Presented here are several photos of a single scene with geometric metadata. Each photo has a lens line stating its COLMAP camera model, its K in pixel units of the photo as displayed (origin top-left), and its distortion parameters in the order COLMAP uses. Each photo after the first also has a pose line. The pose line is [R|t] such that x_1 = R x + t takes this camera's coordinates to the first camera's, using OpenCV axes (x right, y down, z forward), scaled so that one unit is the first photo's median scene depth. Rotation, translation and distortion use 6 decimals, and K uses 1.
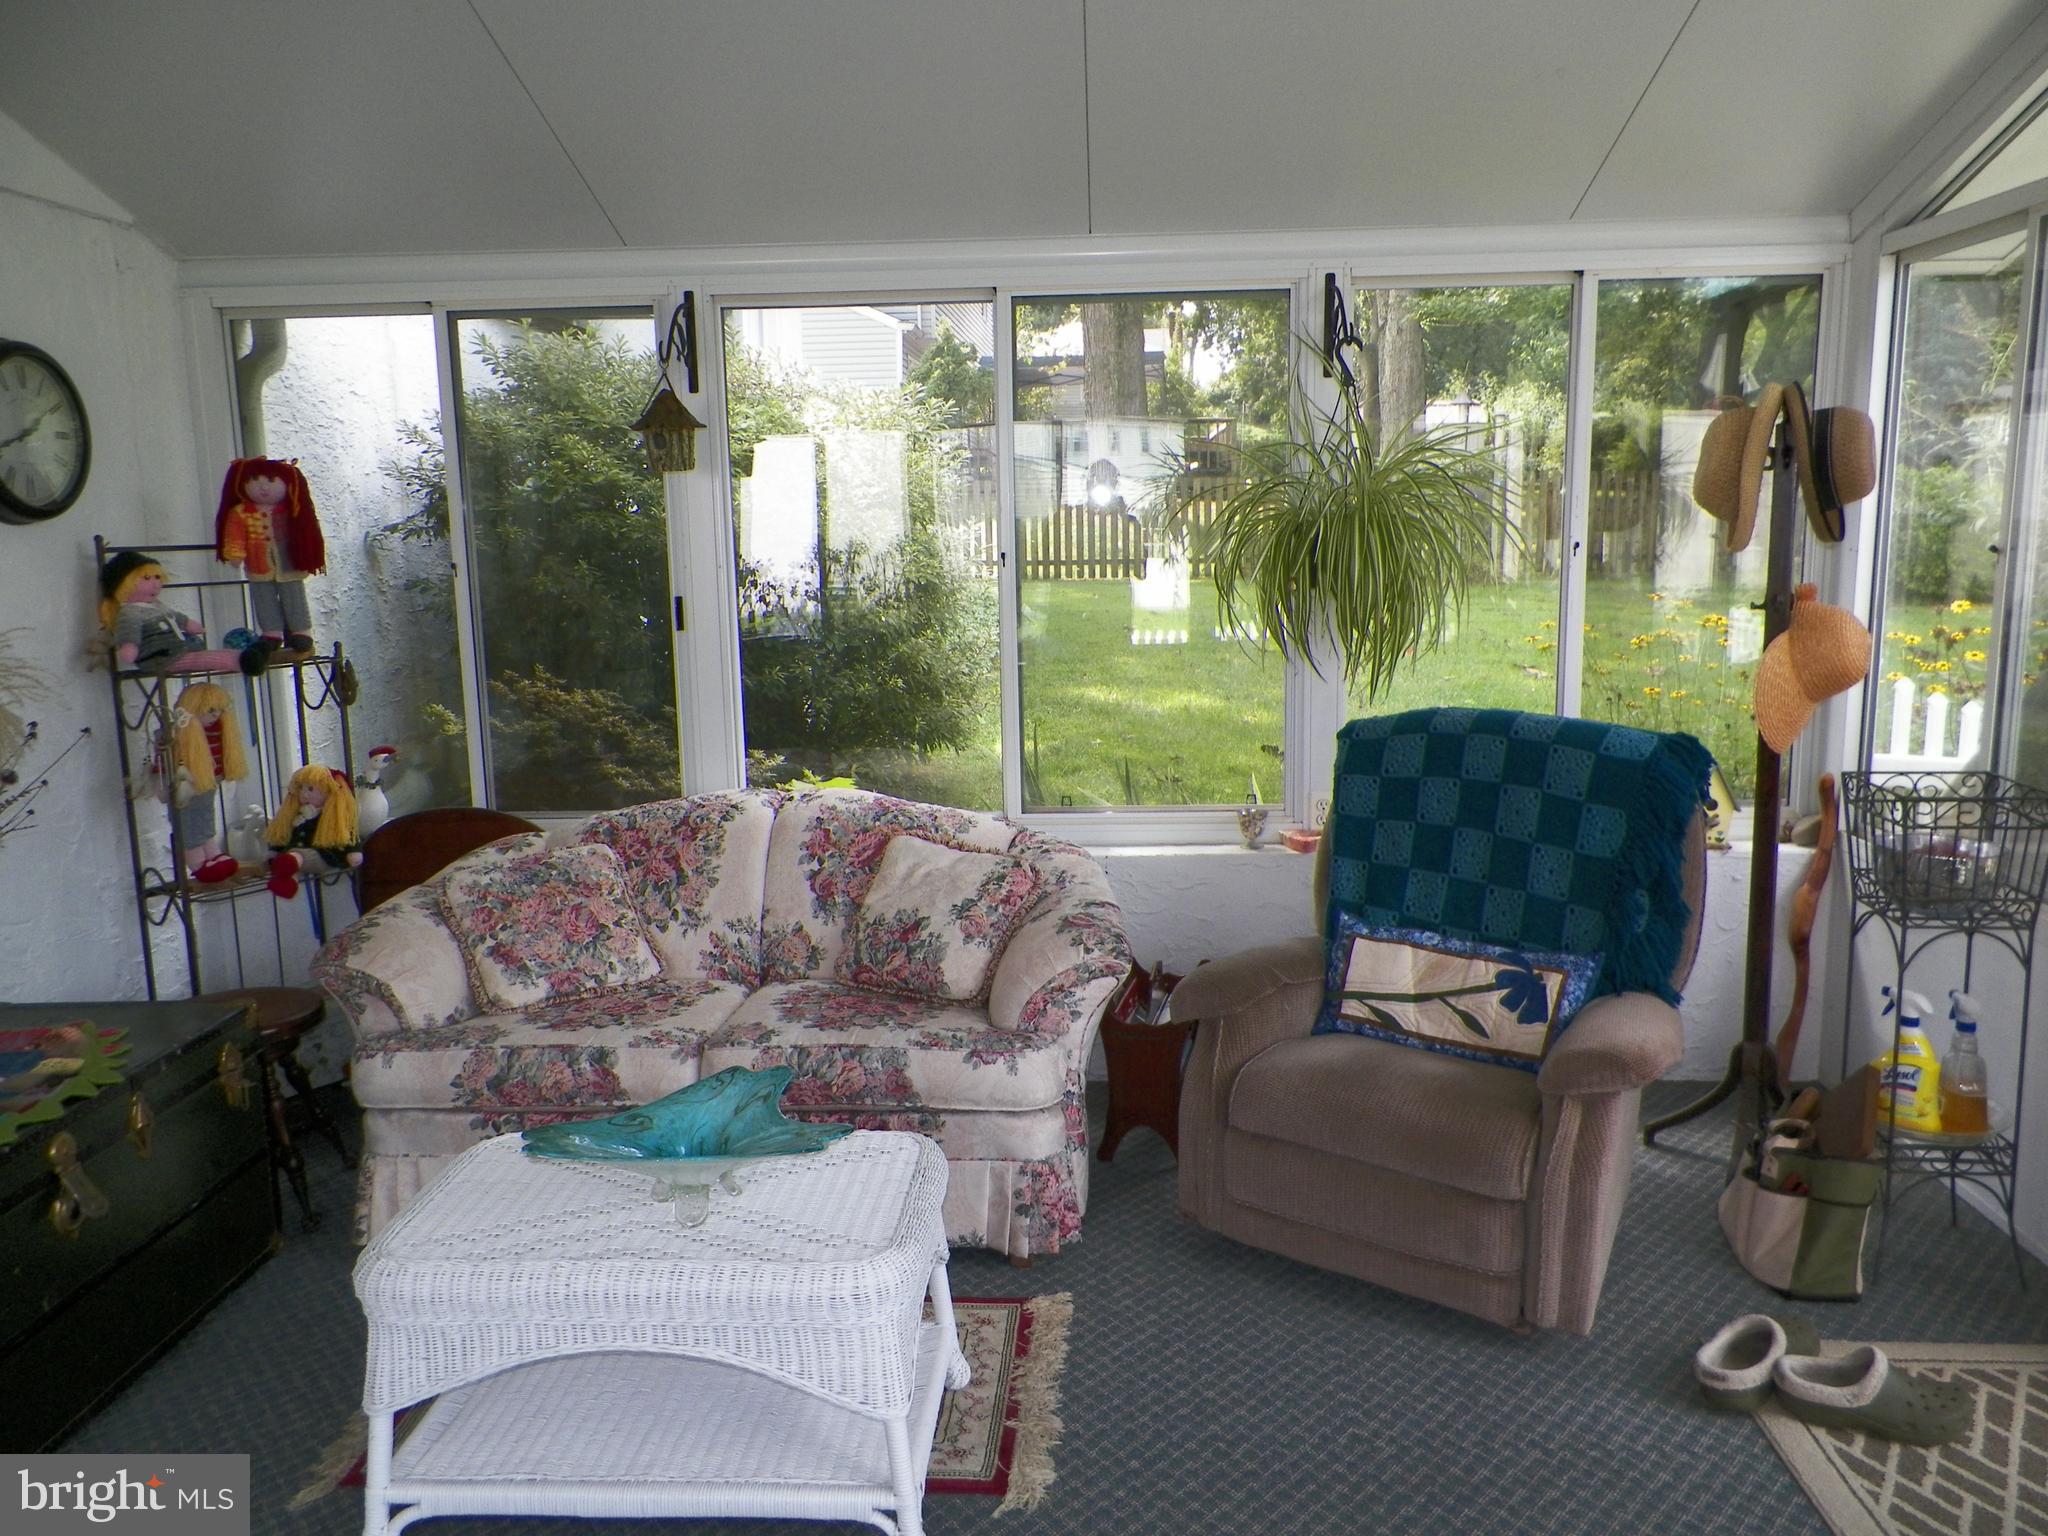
lens RADIAL K [[1535.1, 0, 1024.8], [0, 1535.1, 756.9], [0, 0, 1]] dist [0.014295, -0.012669]
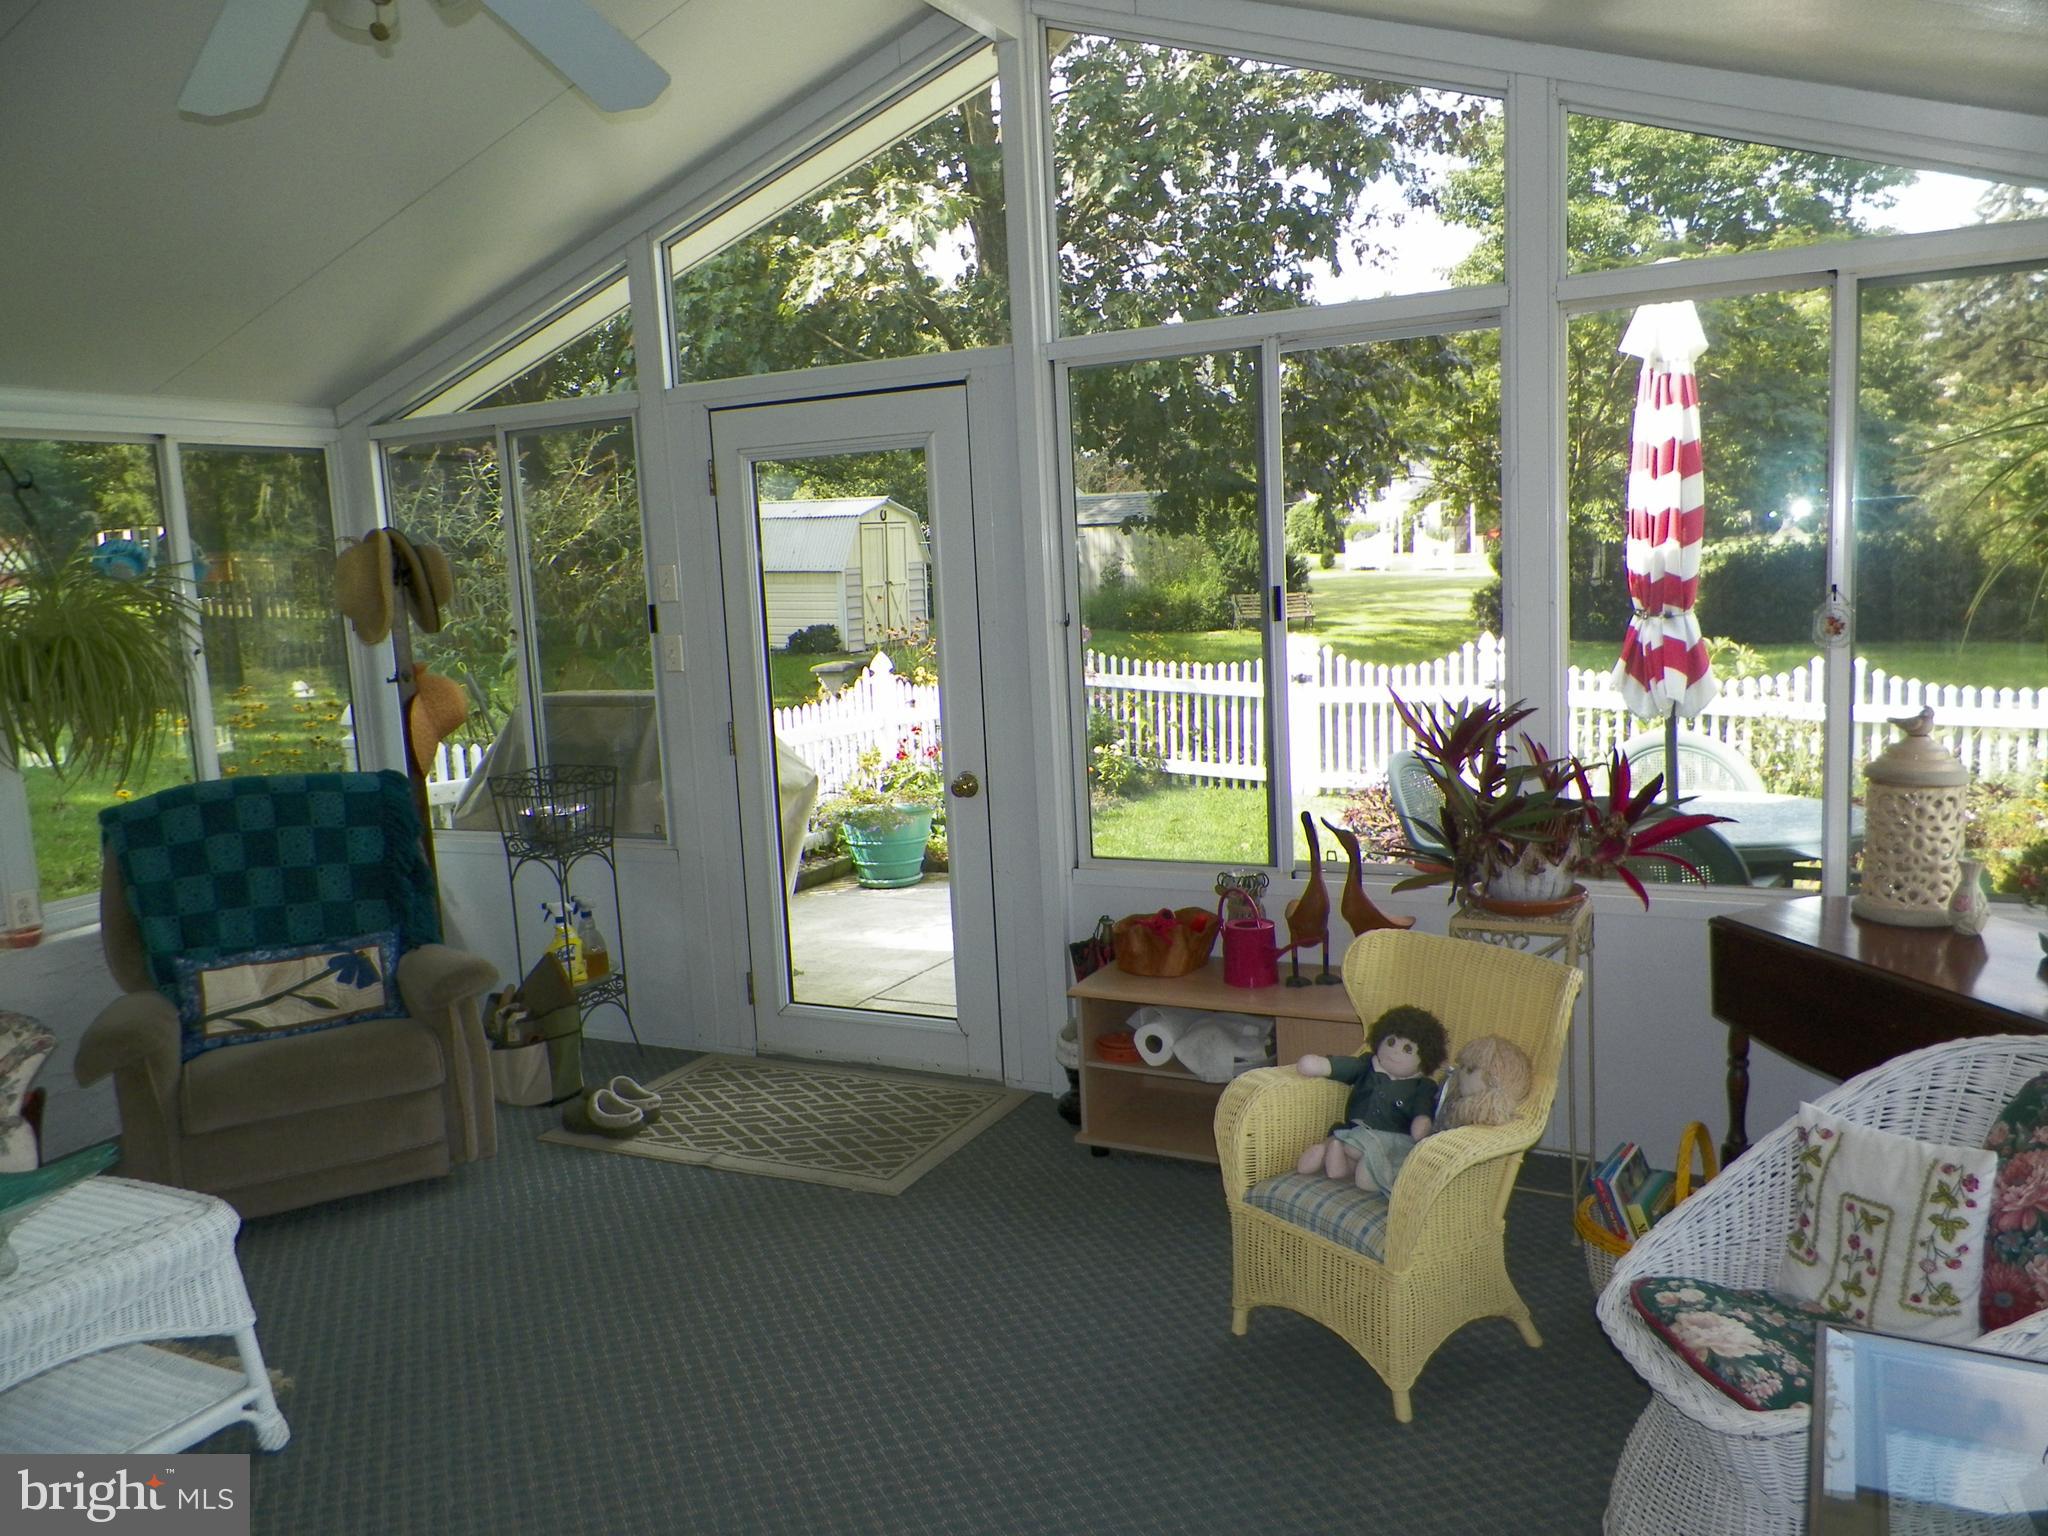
lens RADIAL K [[1535.1, 0, 1027.9], [0, 1535.1, 766.1], [0, 0, 1]] dist [0.014295, -0.012669]
pose [[0.404514, -0.132661, 0.904859, -0.637032], [0.195422, 0.979109, 0.056184, 0.017440], [-0.893409, 0.154102, 0.421988, -0.139197]]
